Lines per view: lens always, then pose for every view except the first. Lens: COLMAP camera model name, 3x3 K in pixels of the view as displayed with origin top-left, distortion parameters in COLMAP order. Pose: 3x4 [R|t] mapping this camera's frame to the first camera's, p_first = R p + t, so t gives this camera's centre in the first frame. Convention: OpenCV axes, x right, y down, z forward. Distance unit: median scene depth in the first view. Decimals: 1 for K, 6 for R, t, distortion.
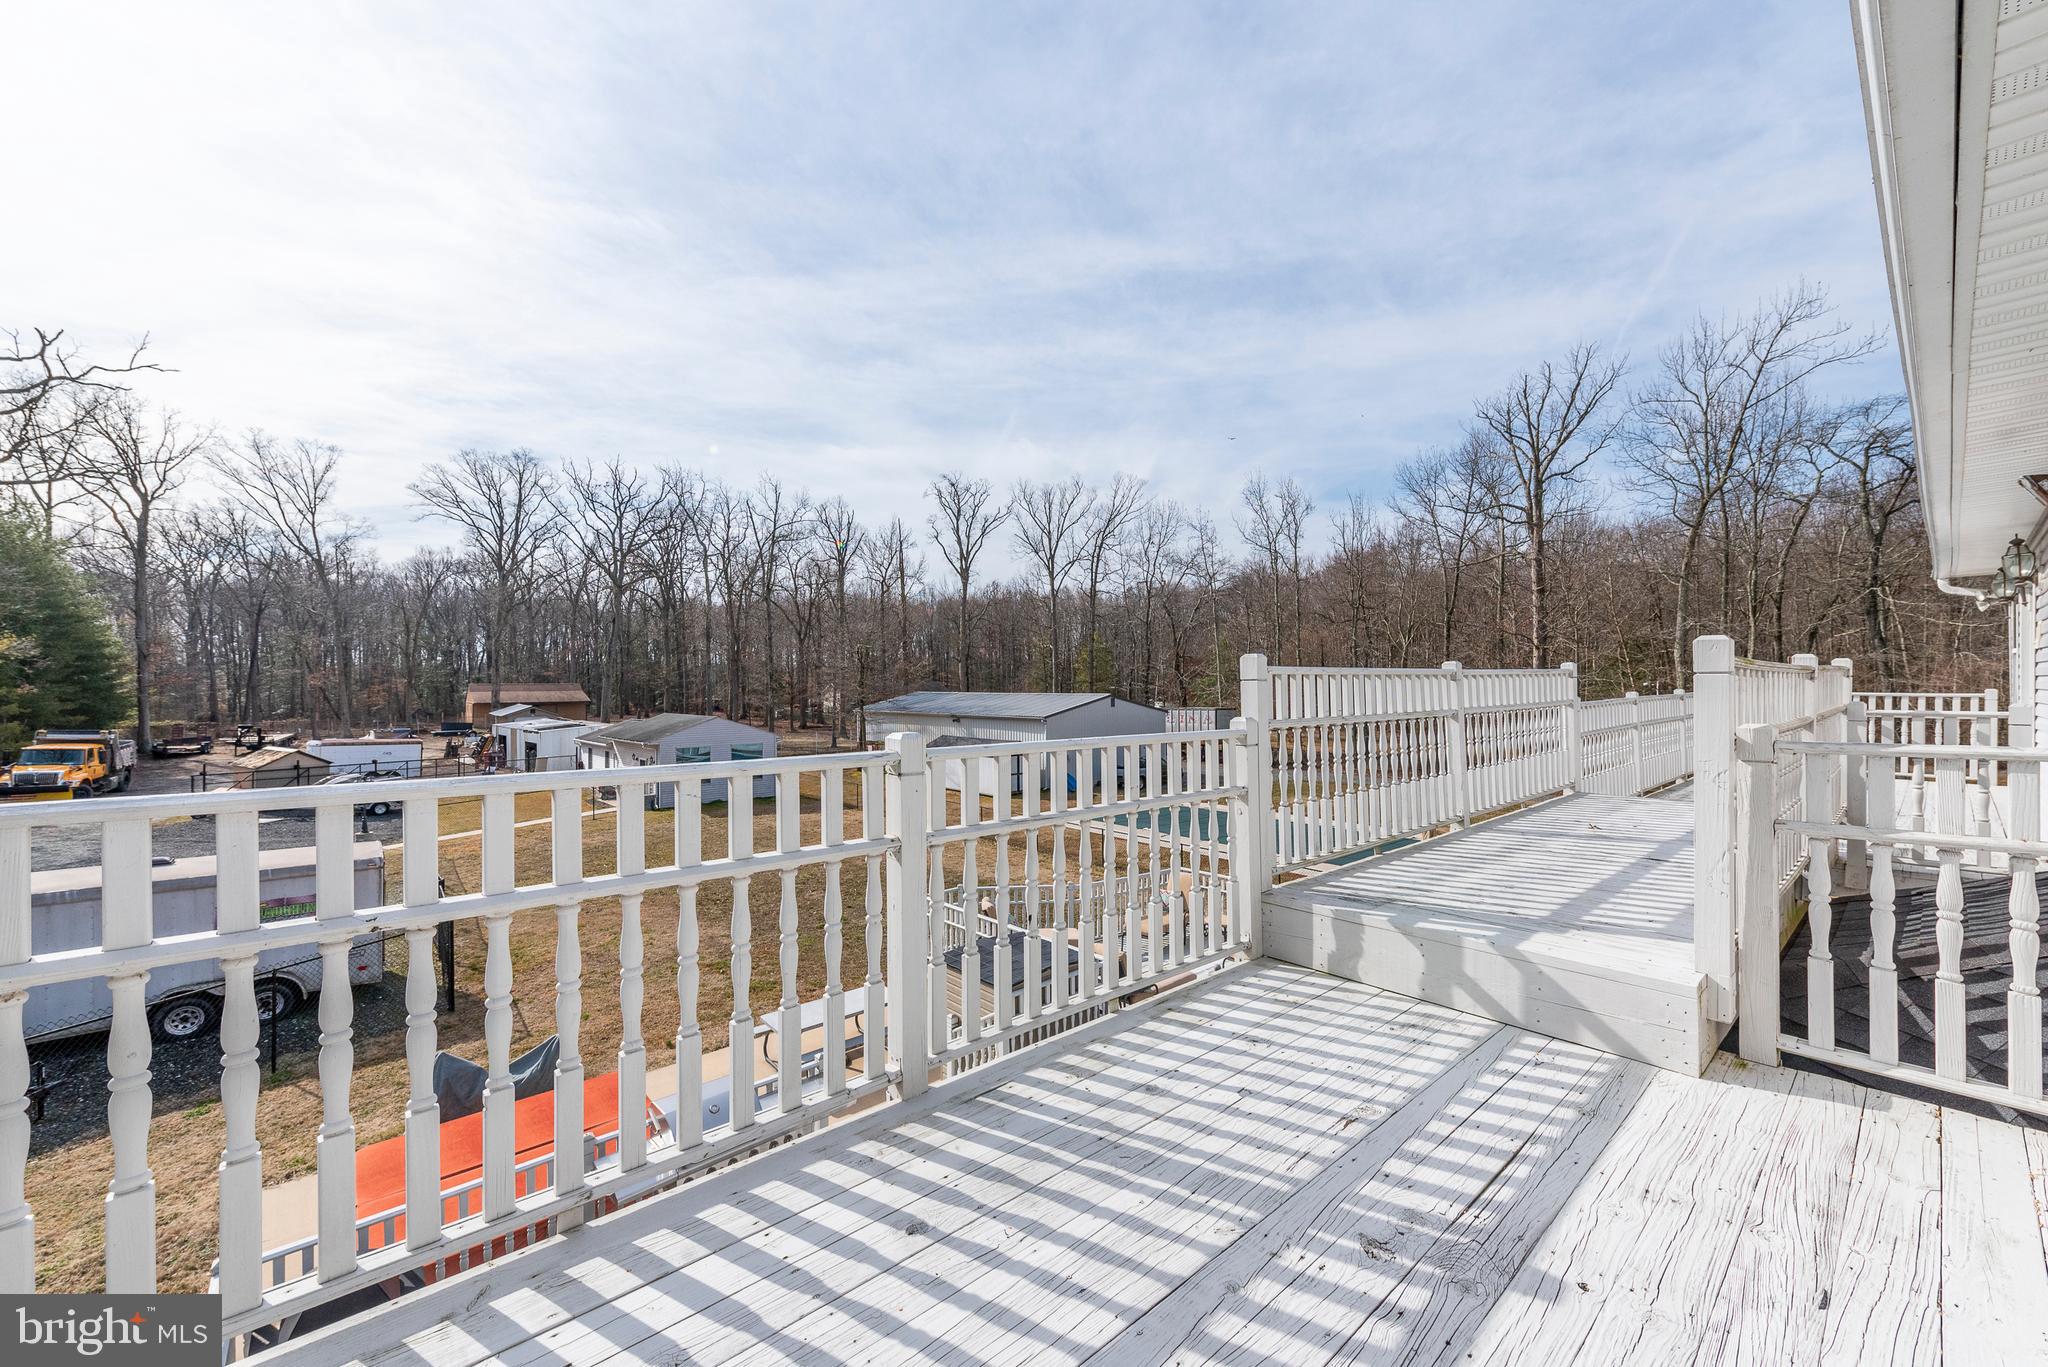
lens RADIAL K [[800.7, 0, 1025.3], [0, 800.7, 687.3], [0, 0, 1]] dist [0.012892, -0.002992]
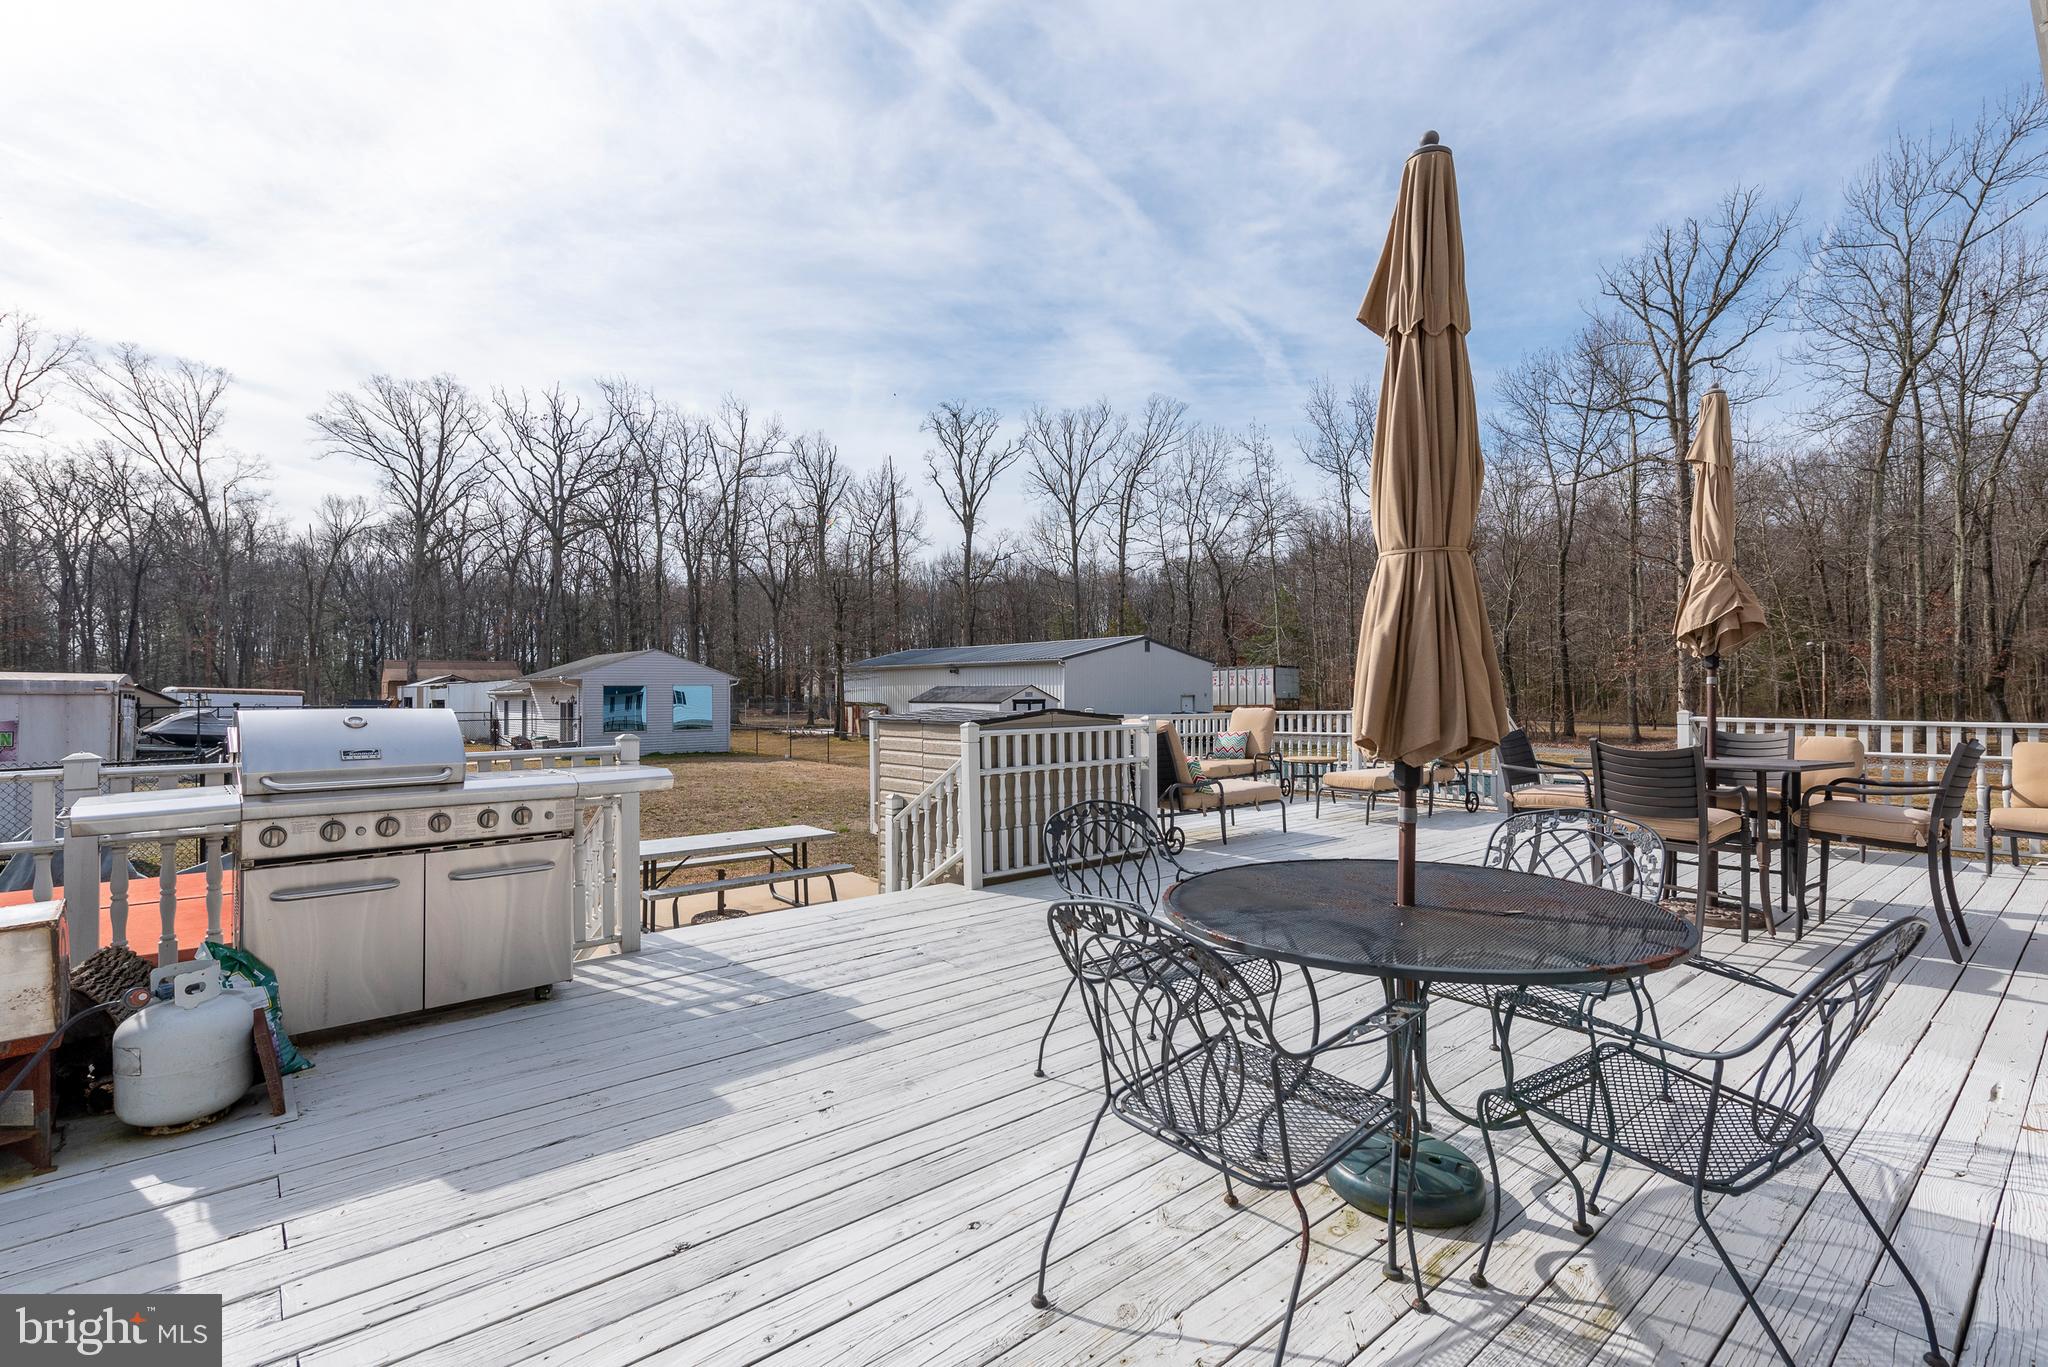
lens RADIAL K [[932.0, 0, 1024.0], [0, 932.0, 683.5], [0, 0, 1]] dist [0.013730, -0.000892]
pose [[0.999771, 0.000659, -0.021386, 0.003041], [-0.000979, 0.999888, -0.014926, 0.042349], [0.021373, 0.014944, 0.999660, 0.035611]]
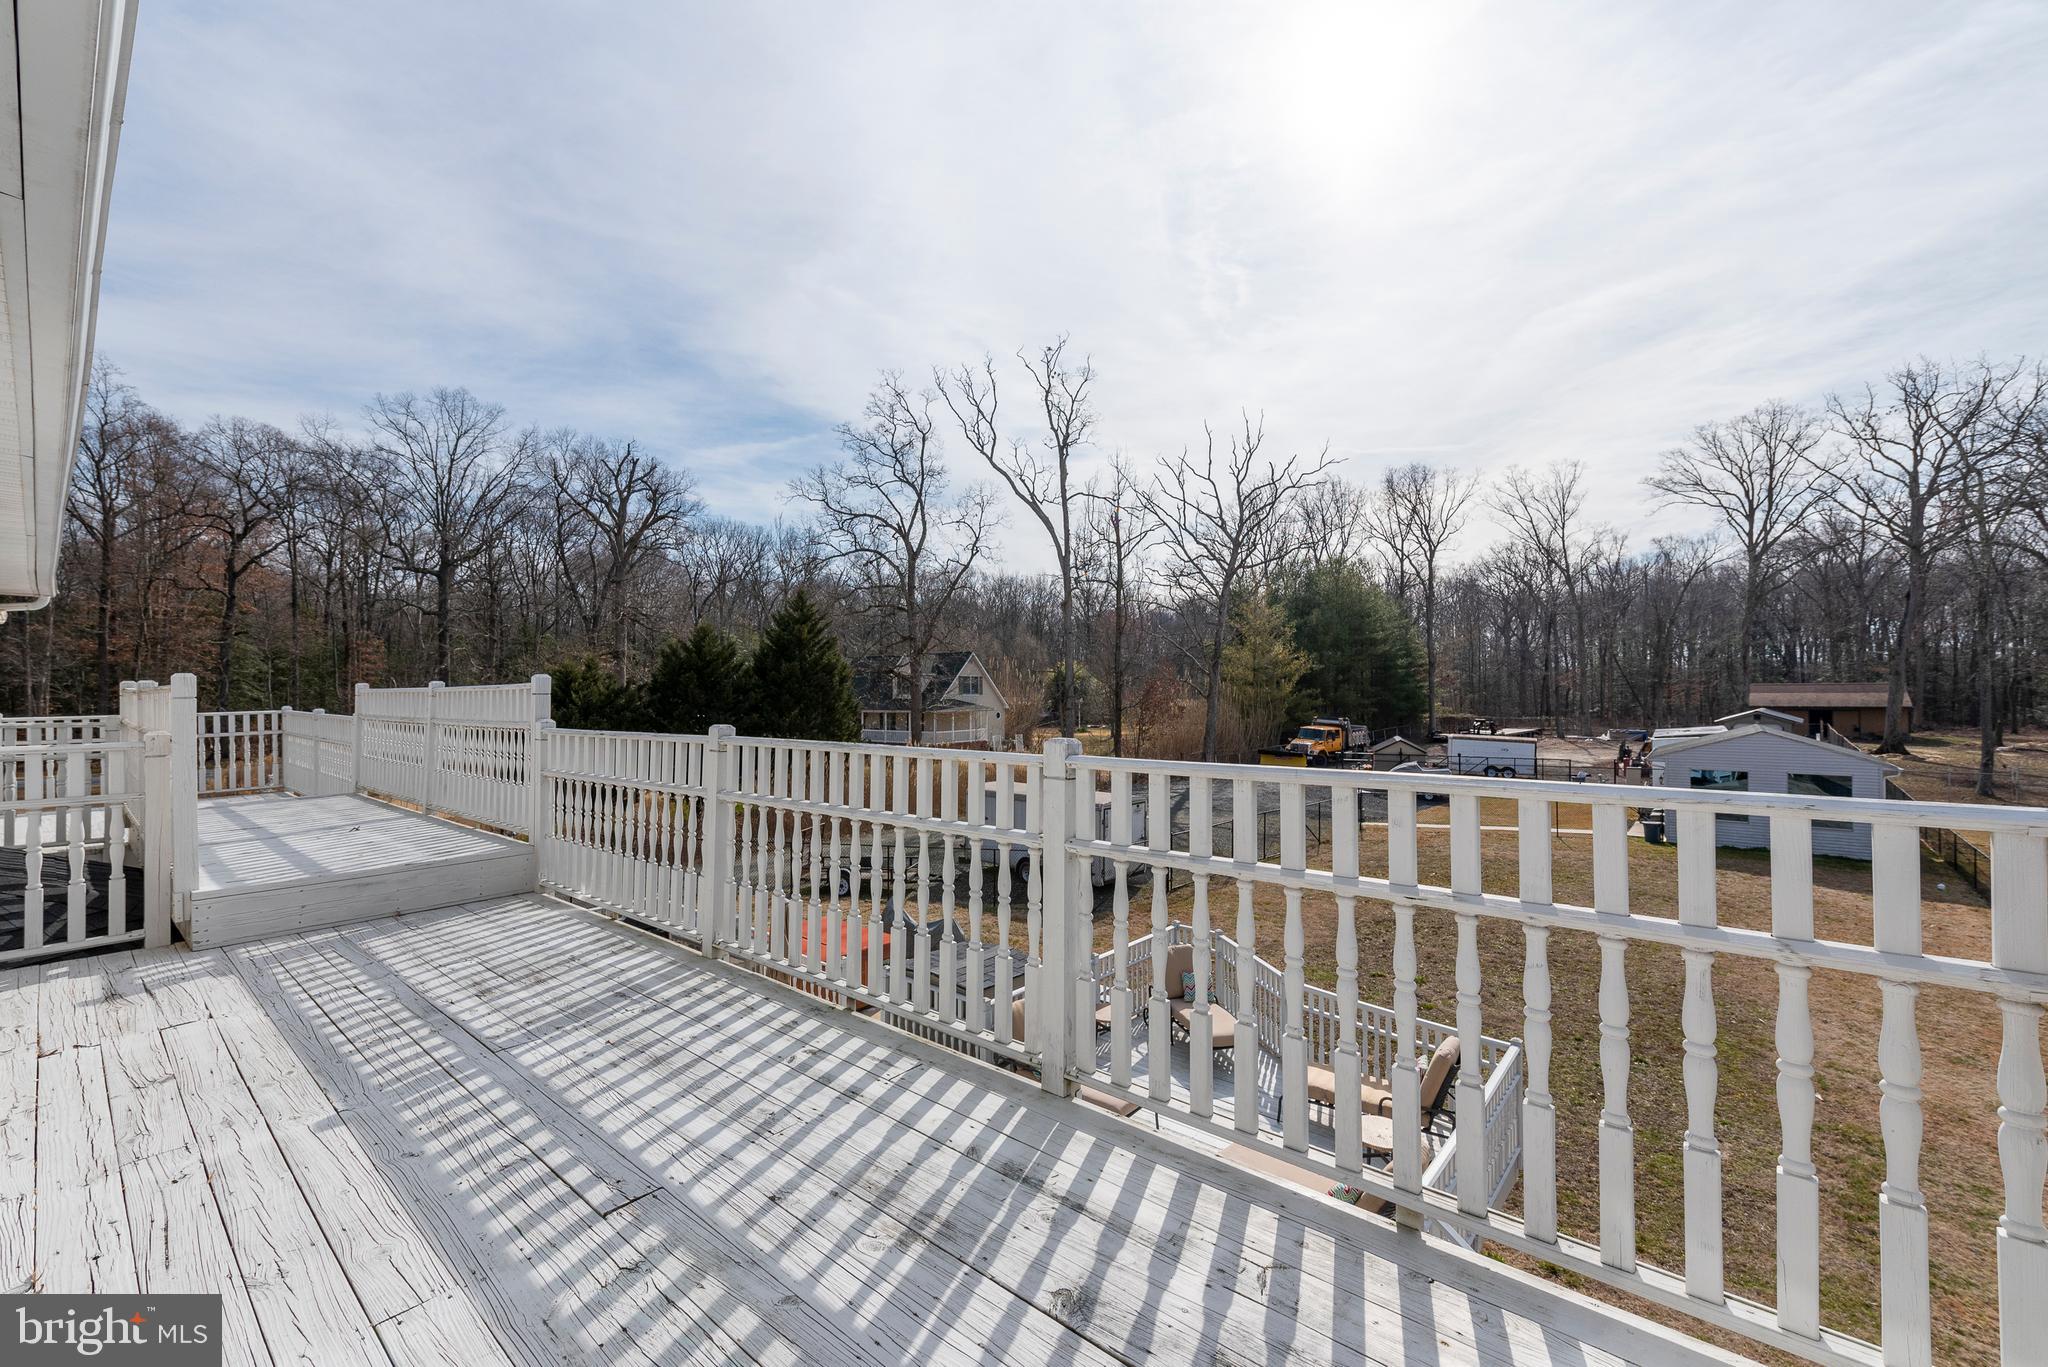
lens RADIAL K [[840.0, 0, 1027.1], [0, 840.0, 686.5], [0, 0, 1]] dist [0.008628, -0.000090]
pose [[0.143341, 0.000445, -0.989673, 0.134281], [-0.000146, 1.000000, 0.000428, -0.001961], [0.989673, 0.000083, 0.143342, 0.117495]]
